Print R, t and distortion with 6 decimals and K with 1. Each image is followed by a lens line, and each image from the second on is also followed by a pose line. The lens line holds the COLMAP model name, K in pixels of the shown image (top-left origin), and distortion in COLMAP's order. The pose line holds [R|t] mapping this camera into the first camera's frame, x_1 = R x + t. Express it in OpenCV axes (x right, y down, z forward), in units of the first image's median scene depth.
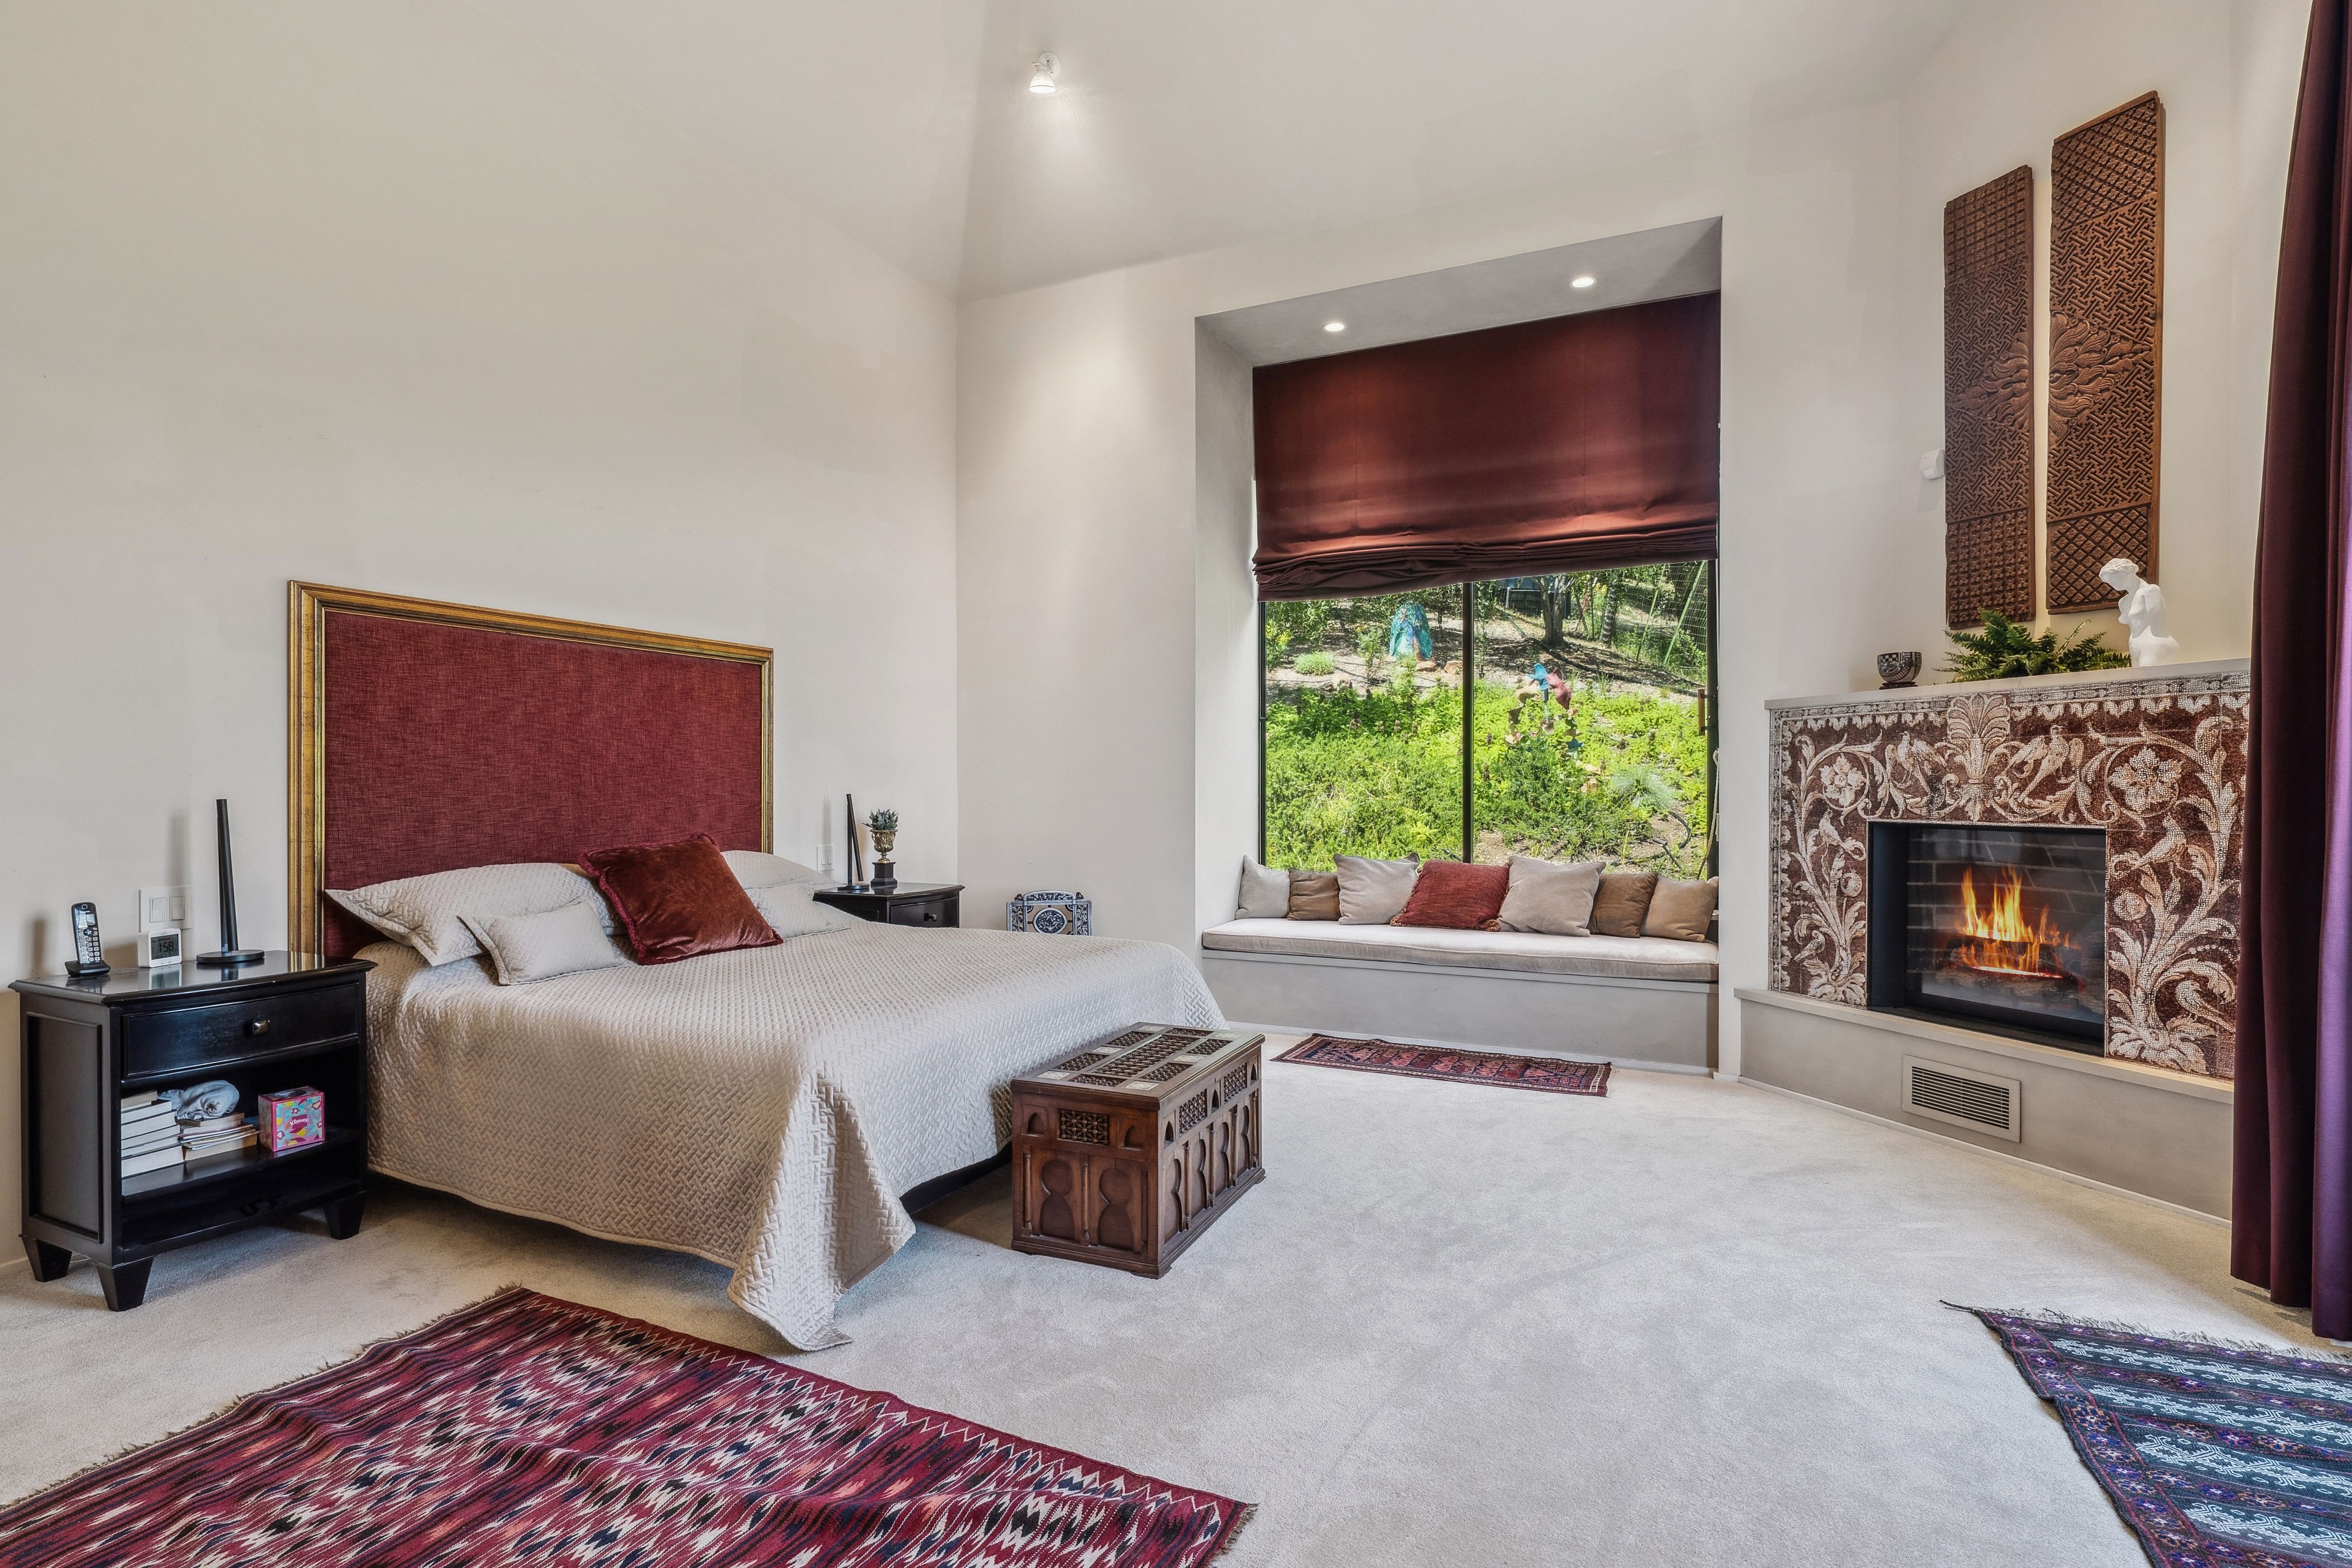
lens RADIAL K [[1157.7, 0, 1144.8], [0, 1157.7, 798.4], [0, 0, 1]] dist [-0.001572, 0.000864]
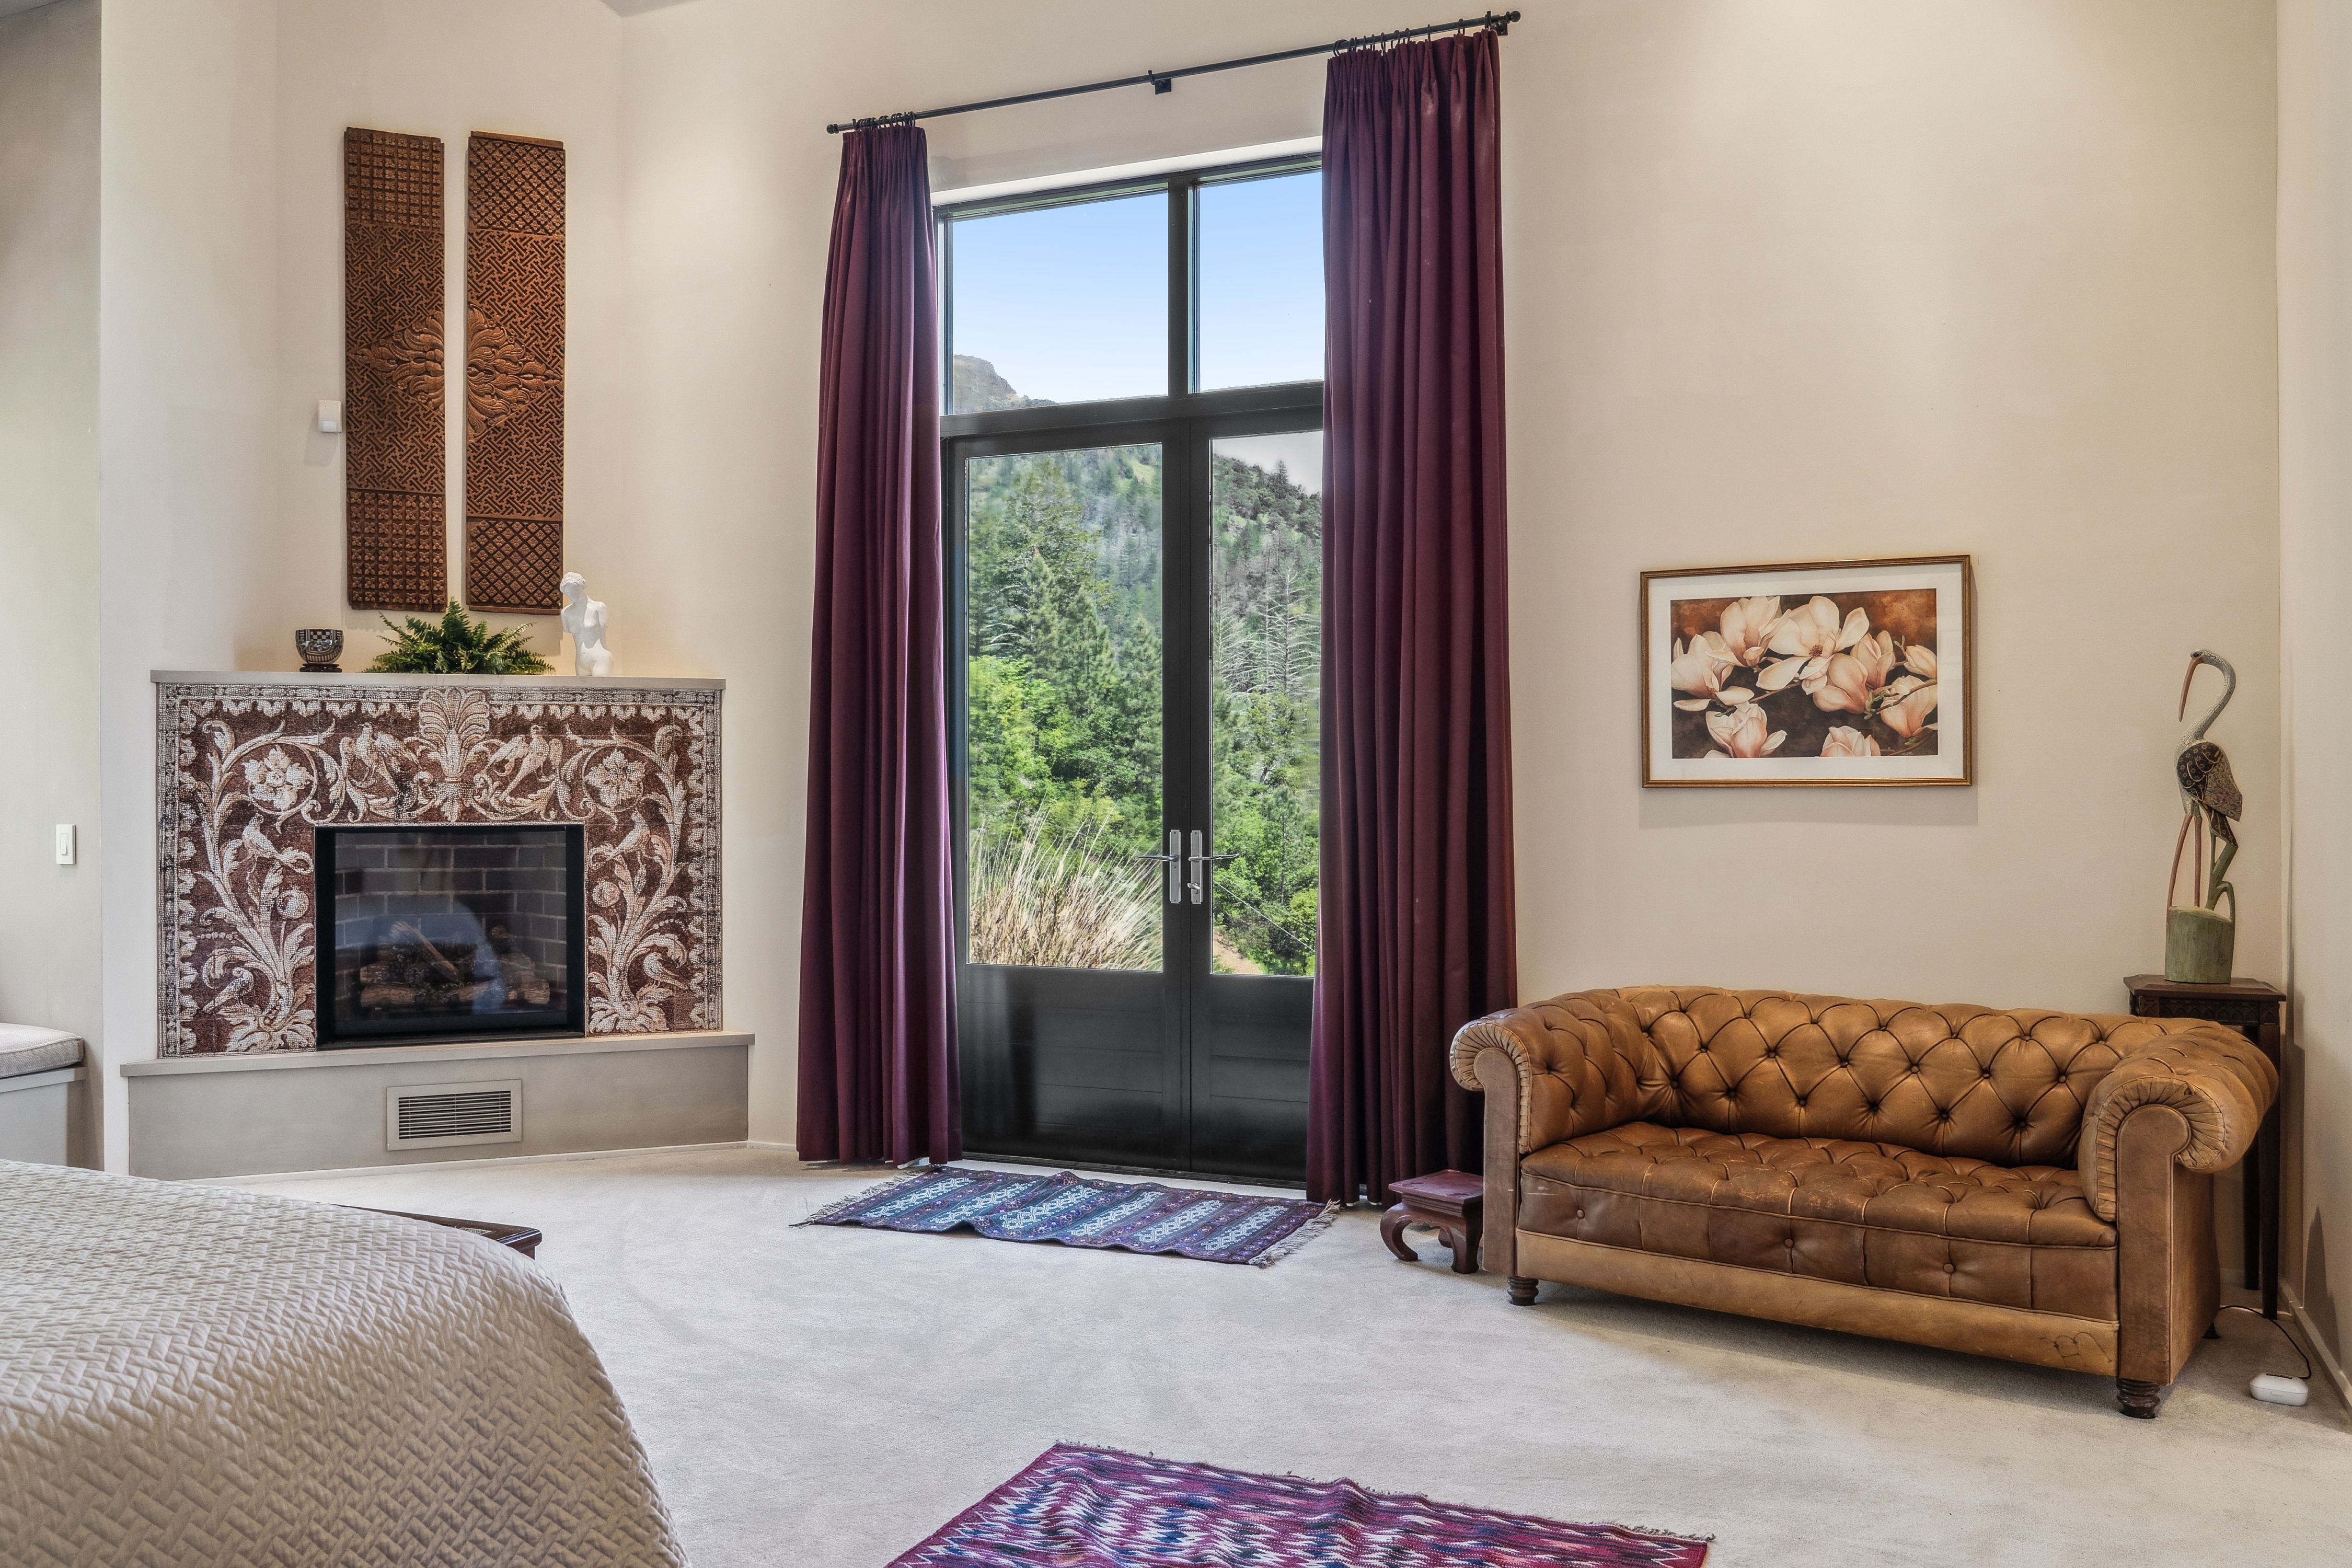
lens RADIAL K [[1871.5, 0, 1168.6], [0, 1871.5, 783.8], [0, 0, 1]] dist [-0.005220, 0.001000]
pose [[-0.048799, -0.000099, 0.998809, -0.847939], [0.013071, 0.999914, 0.000738, -0.004904], [-0.998723, 0.013091, -0.048793, 0.494116]]
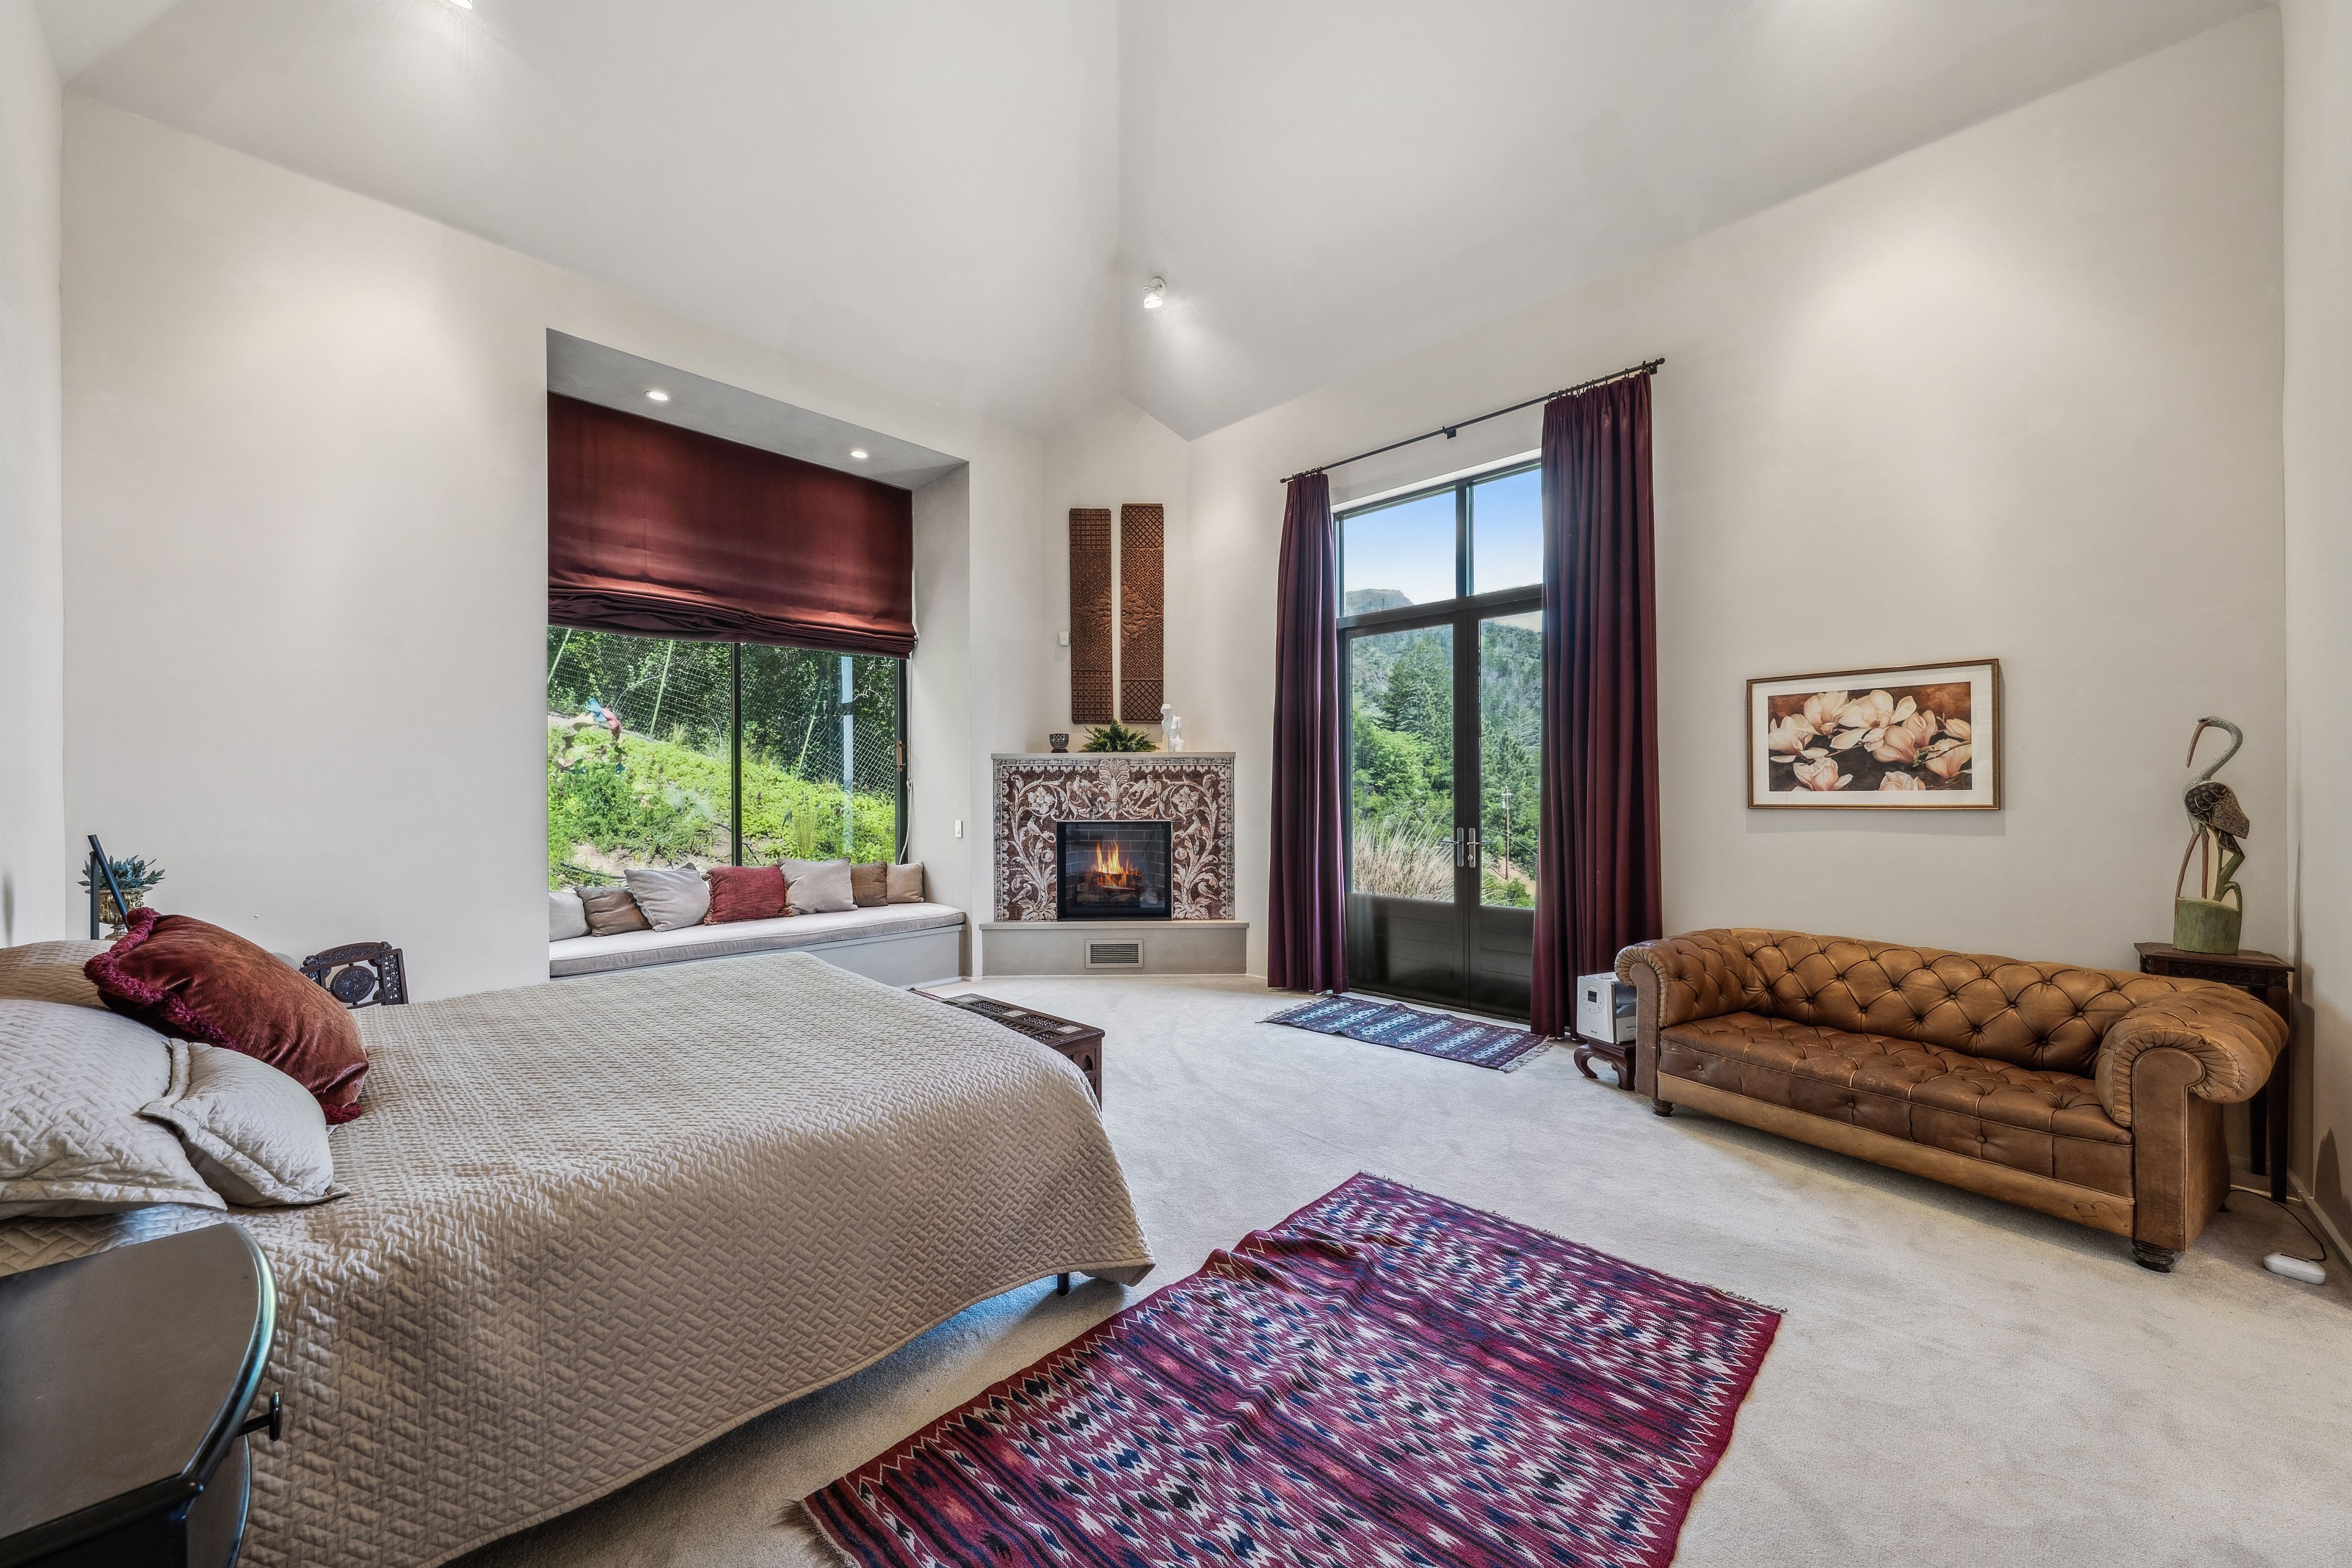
lens RADIAL K [[857.7, 0, 1167.7], [0, 857.7, 793.3], [0, 0, 1]] dist [-0.000976, 0.000071]
pose [[0.311056, -0.002524, 0.950388, -0.722464], [0.015109, 0.999883, -0.002290, -0.022982], [-0.950272, 0.015072, 0.311057, 0.432590]]
